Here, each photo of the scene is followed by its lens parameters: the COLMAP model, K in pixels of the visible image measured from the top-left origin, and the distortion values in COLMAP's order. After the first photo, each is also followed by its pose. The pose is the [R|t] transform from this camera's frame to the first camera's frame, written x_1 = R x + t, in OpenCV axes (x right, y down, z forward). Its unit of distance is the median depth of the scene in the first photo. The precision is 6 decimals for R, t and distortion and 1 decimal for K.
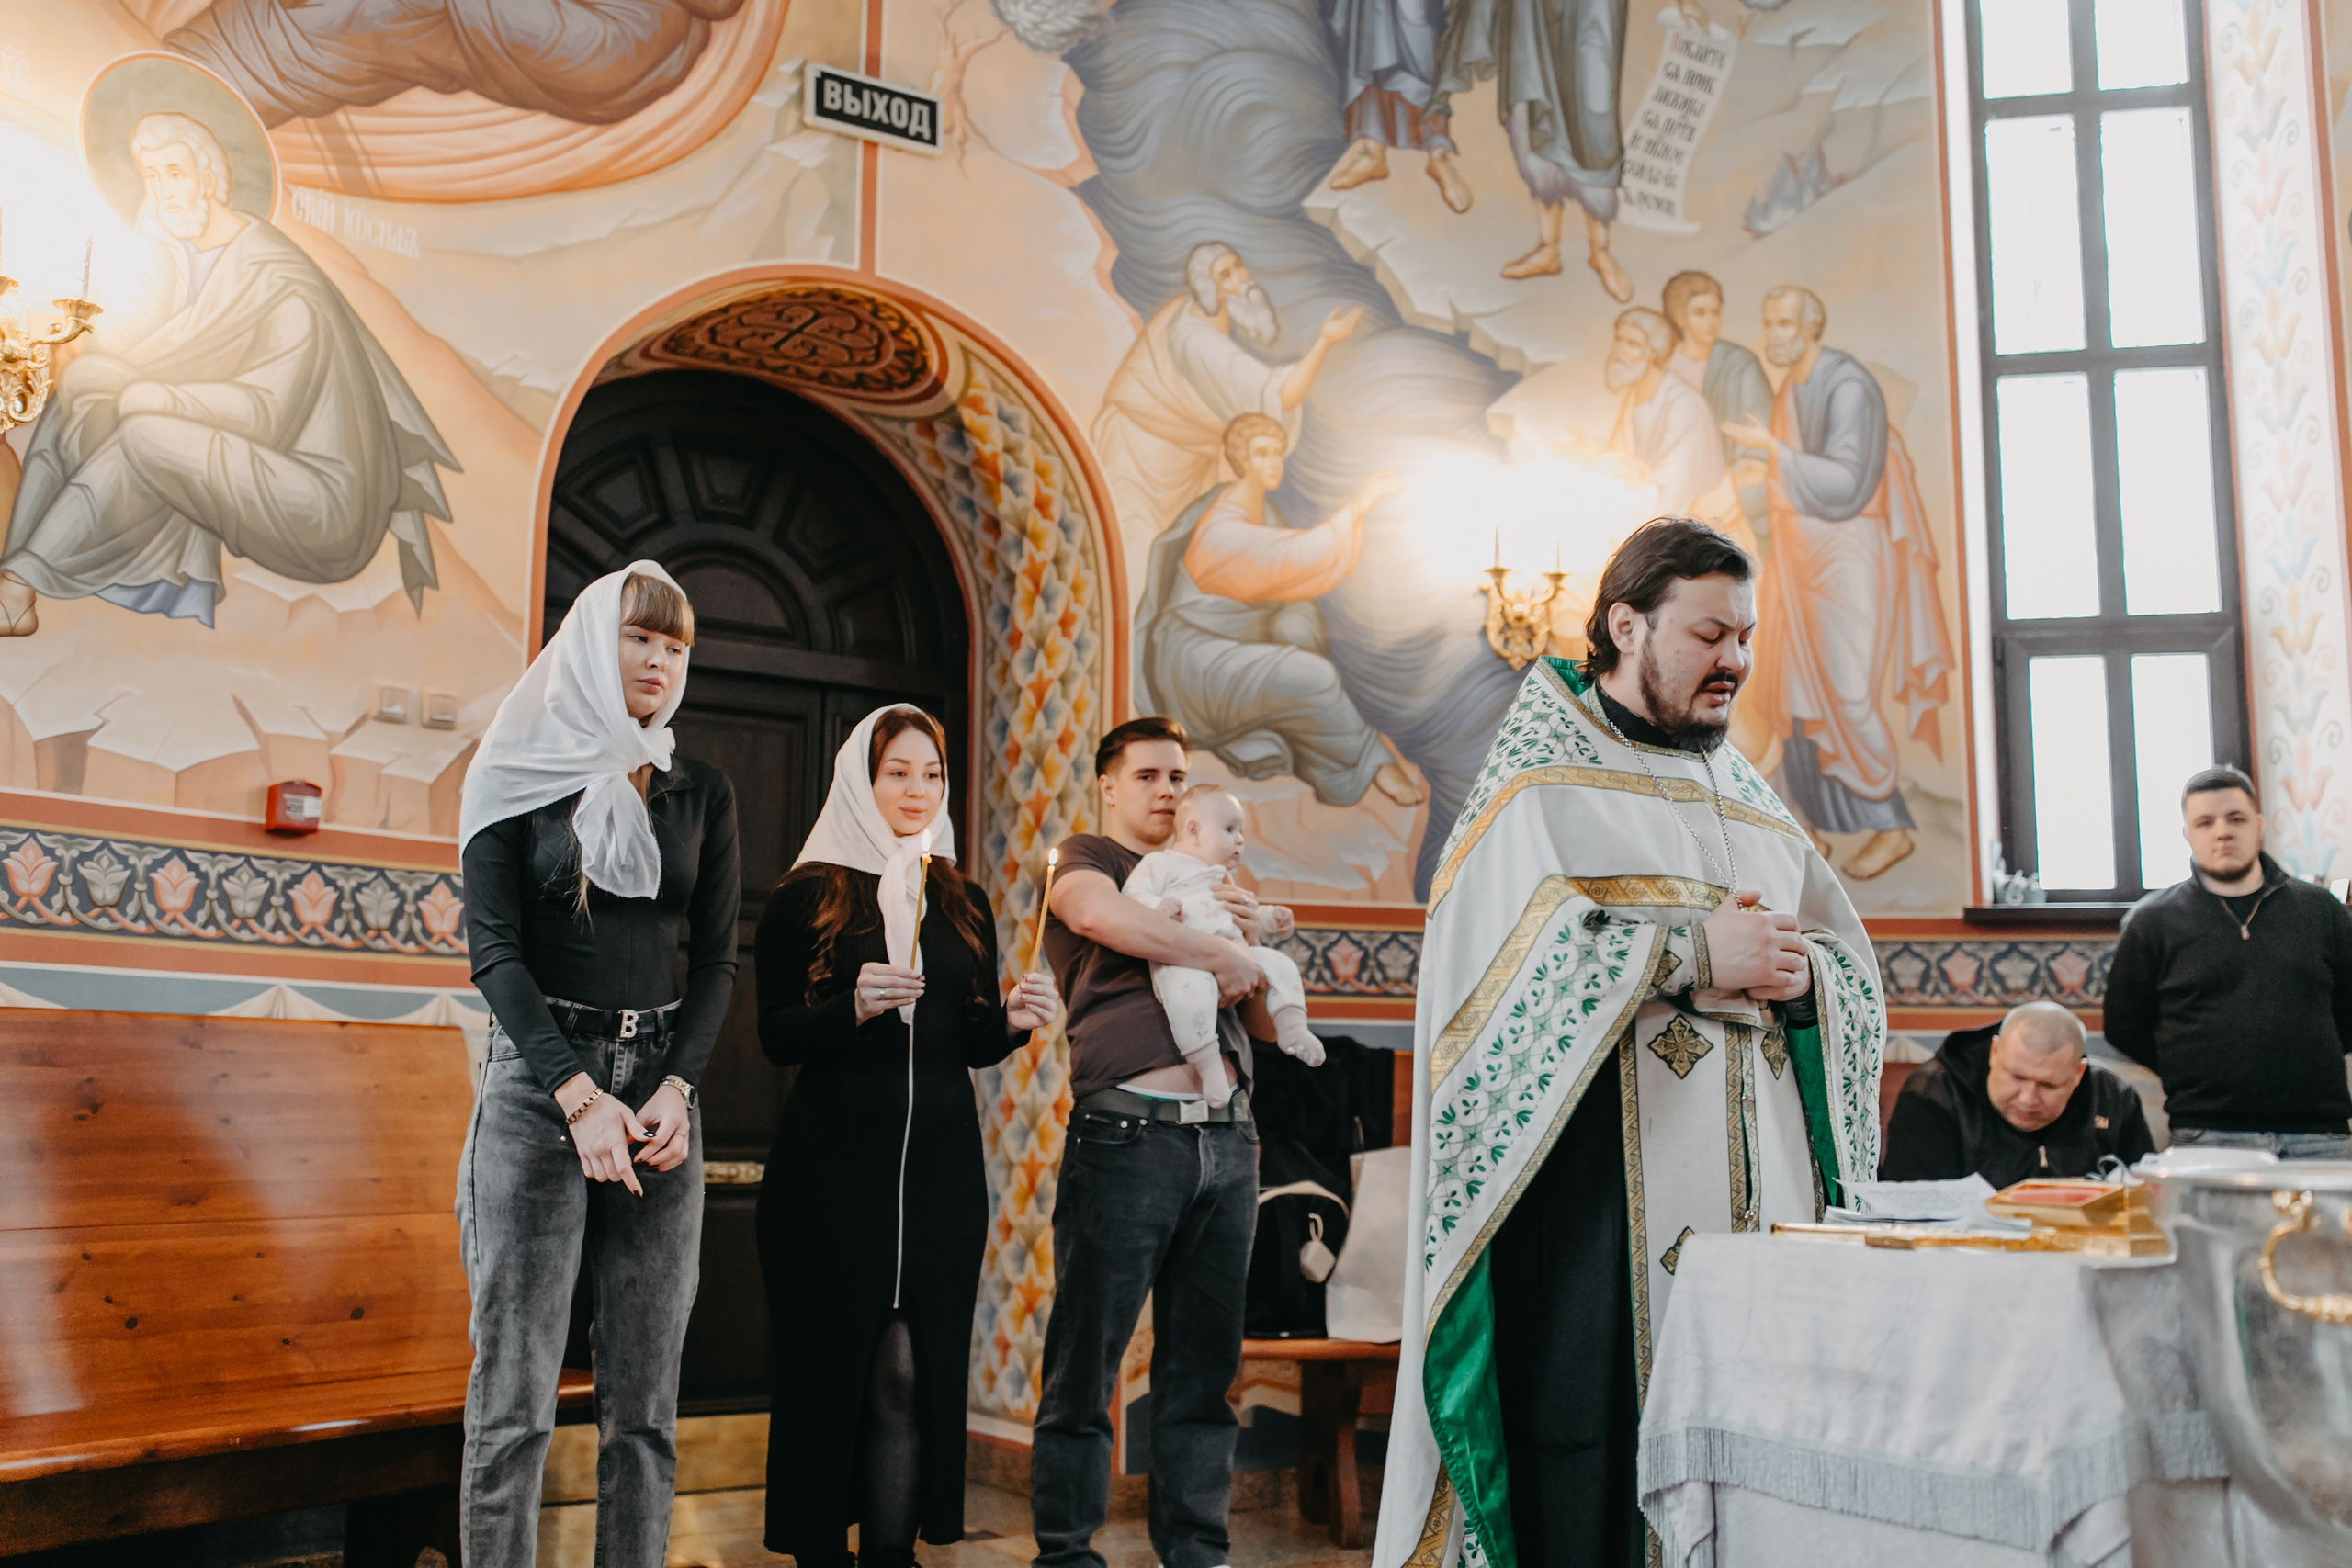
lens RADIAL K [[2247.4, 0, 1169.5], [0, 2247.4, 780.0], [0, 0, 1]] dist [0.006170, -0.005171]
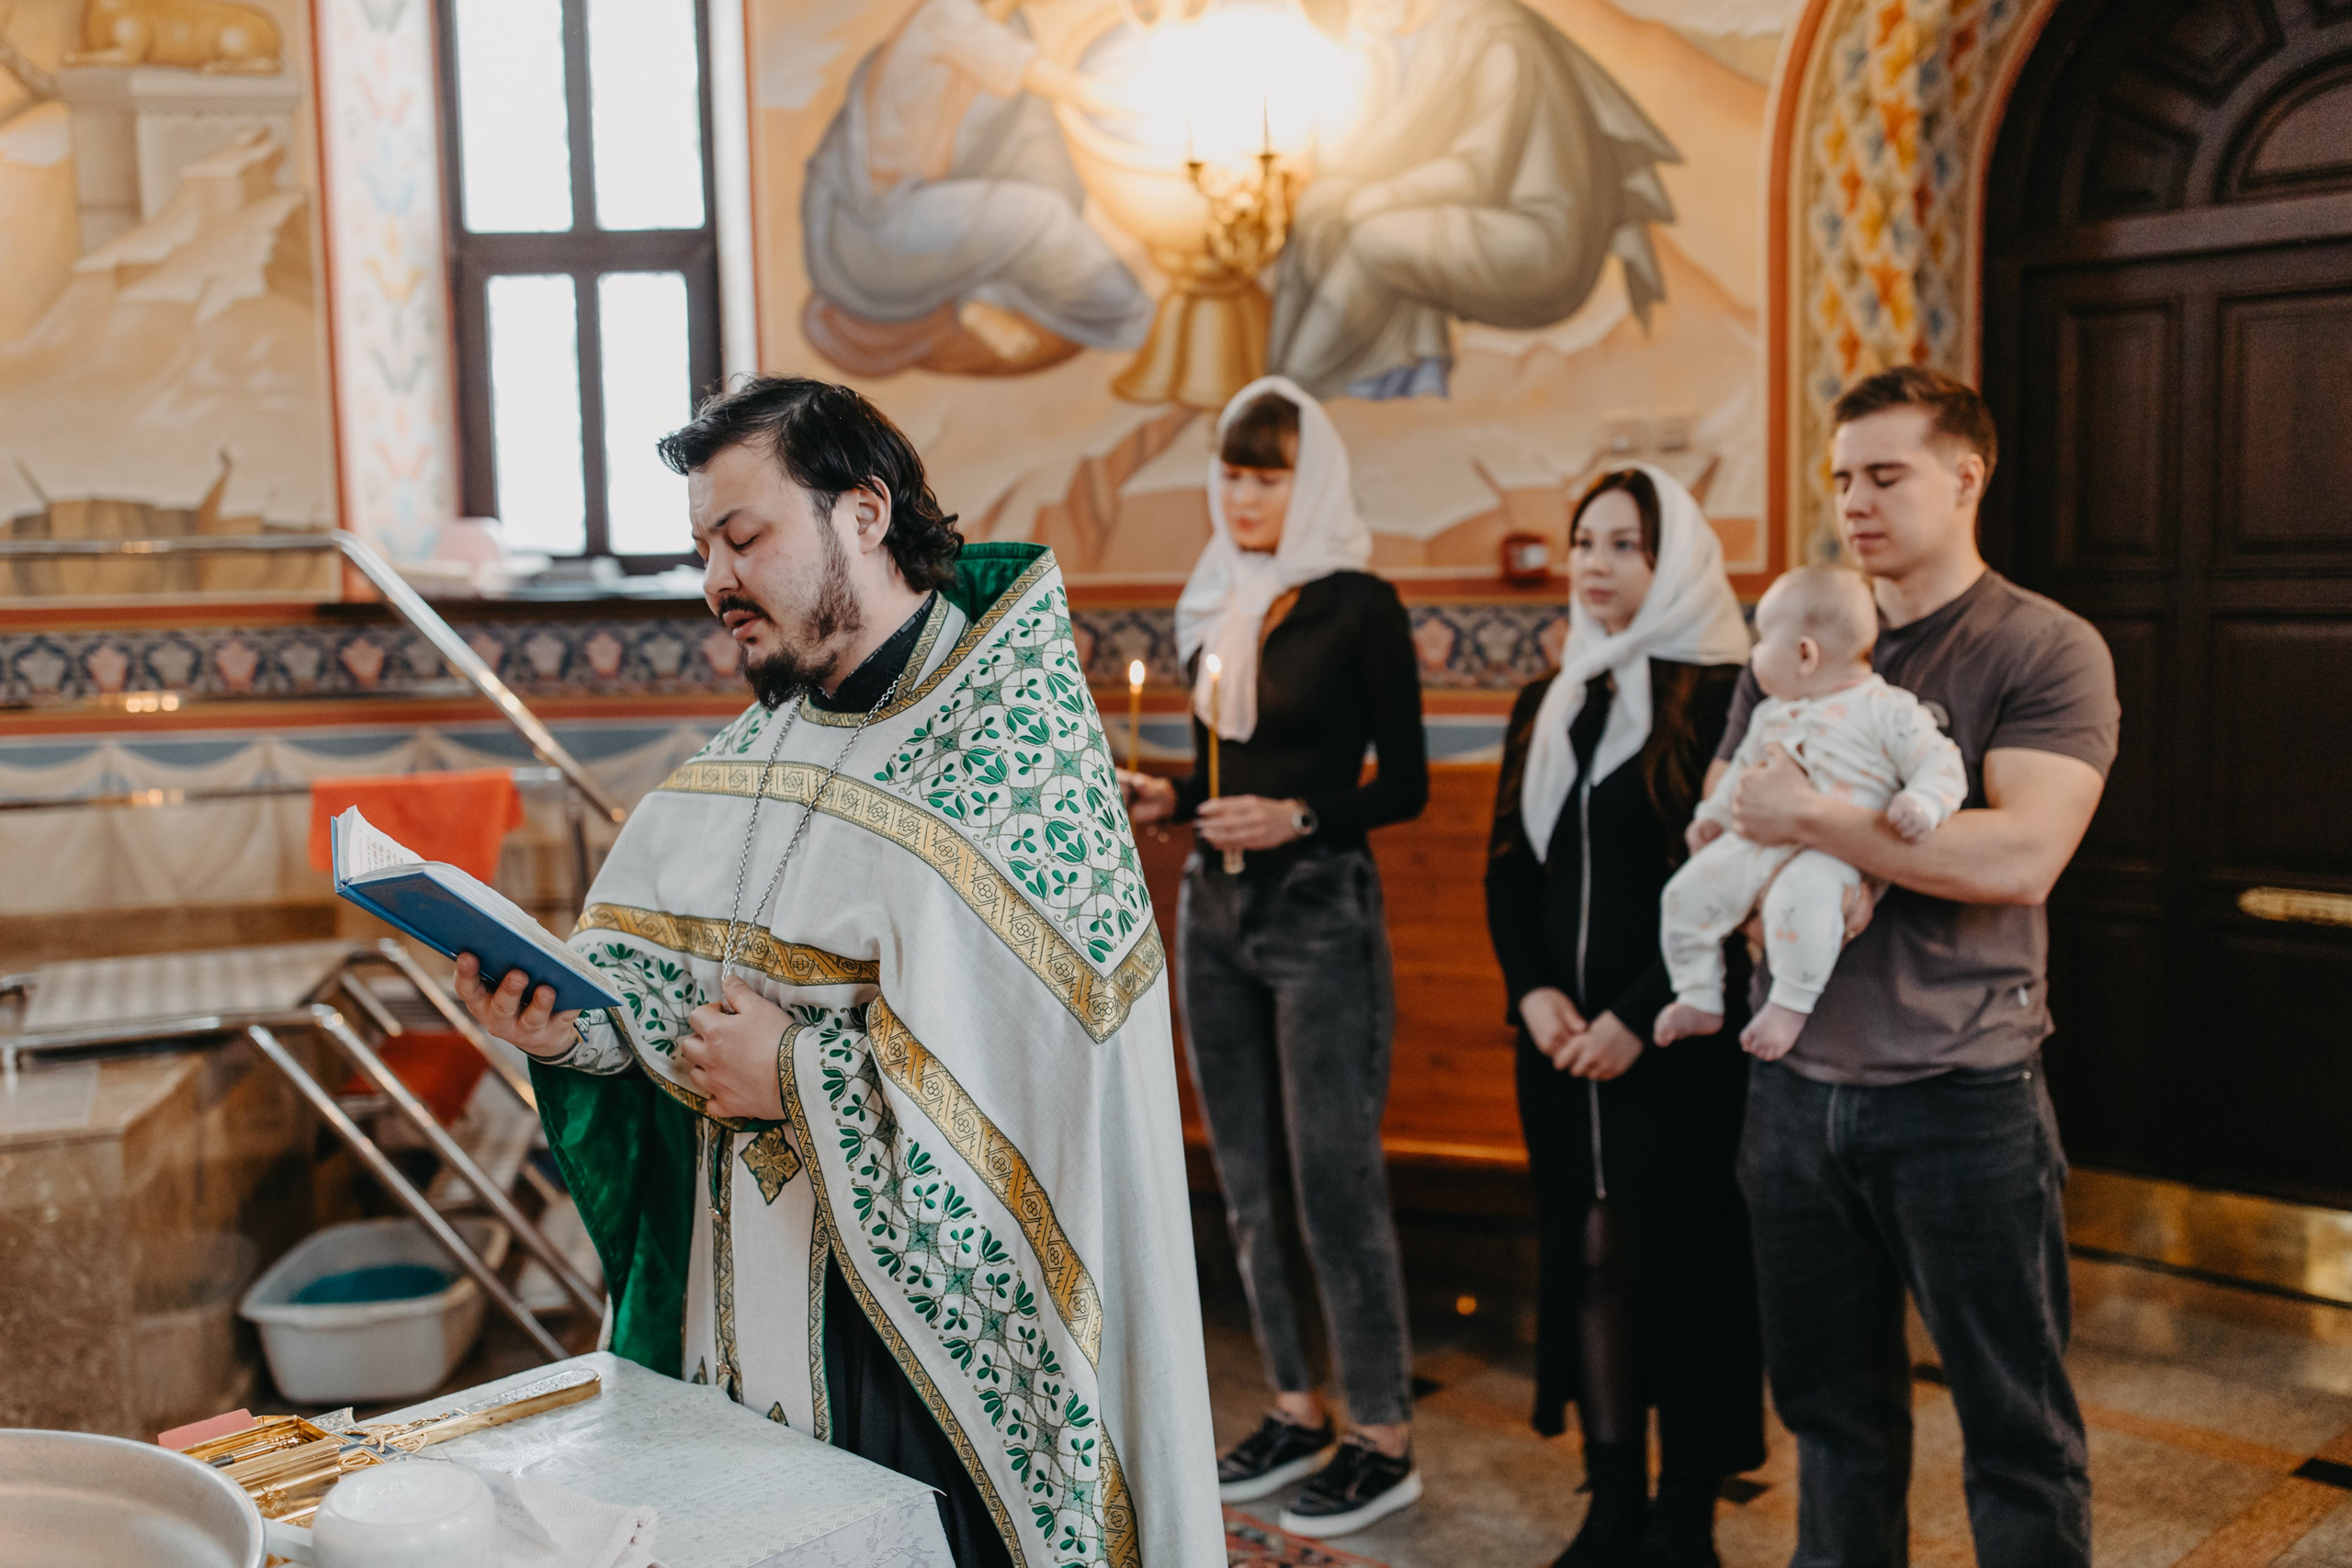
lens RADIAL K [[2253.9, 0, 1171.5], [0, 2253.9, 785.8], [0, 0, 1]] dist [0.003370, 0.003540]
pose [[0.206573, 0.091402, -0.974153, 0.495545], [0.177107, 0.975687, 0.129102, -0.039800], [0.962268, -0.199199, 0.185363, 0.512565]]
